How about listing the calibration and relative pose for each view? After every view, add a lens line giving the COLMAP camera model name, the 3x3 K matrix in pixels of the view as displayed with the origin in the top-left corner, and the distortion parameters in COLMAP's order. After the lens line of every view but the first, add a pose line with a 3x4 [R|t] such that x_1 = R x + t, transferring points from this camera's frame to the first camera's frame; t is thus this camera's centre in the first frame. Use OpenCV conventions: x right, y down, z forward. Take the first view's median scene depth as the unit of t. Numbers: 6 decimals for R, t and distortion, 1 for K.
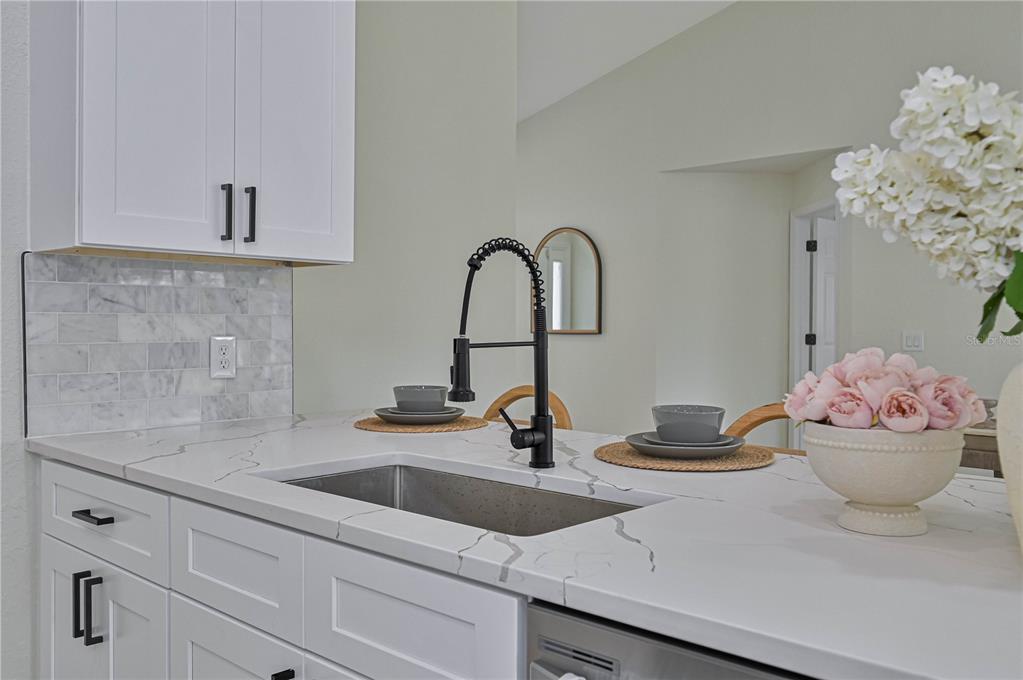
lens RADIAL K [[869.1, 0, 511.5], [0, 869.1, 340.0], [0, 0, 1]] dist [-0.001433, -0.000727]
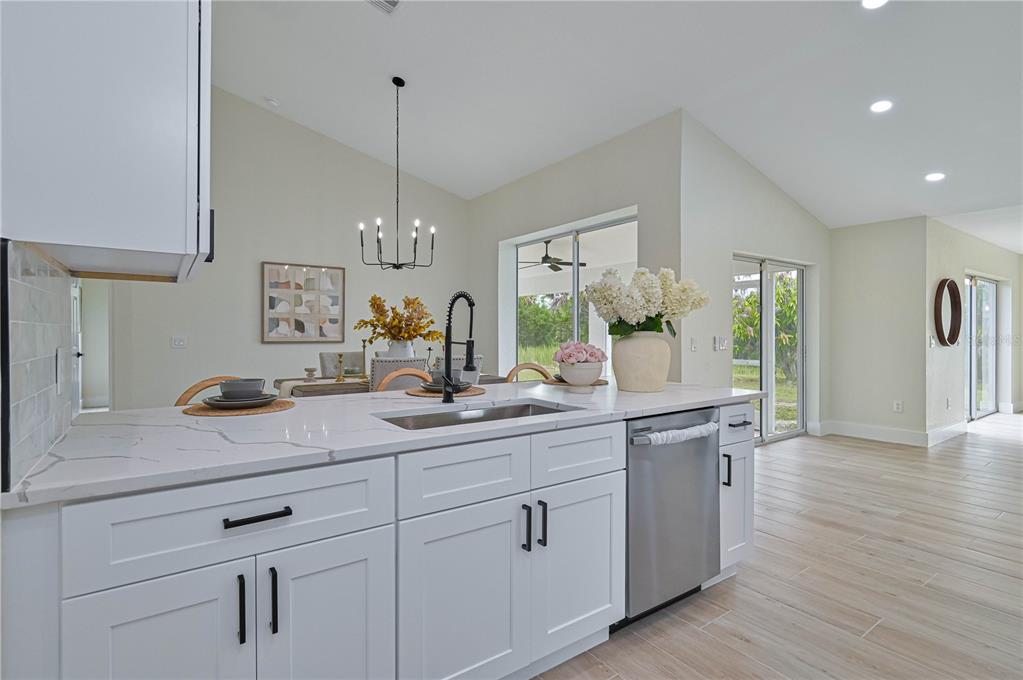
lens RADIAL K [[497.2, 0, 511.5], [0, 497.2, 340.0], [0, 0, 1]] dist [0.000191, 0.000007]
pose [[0.189615, -0.020658, 0.981641, -1.081616], [0.007197, 0.999781, 0.019650, -0.021903], [-0.981832, 0.003339, 0.189722, 0.624466]]
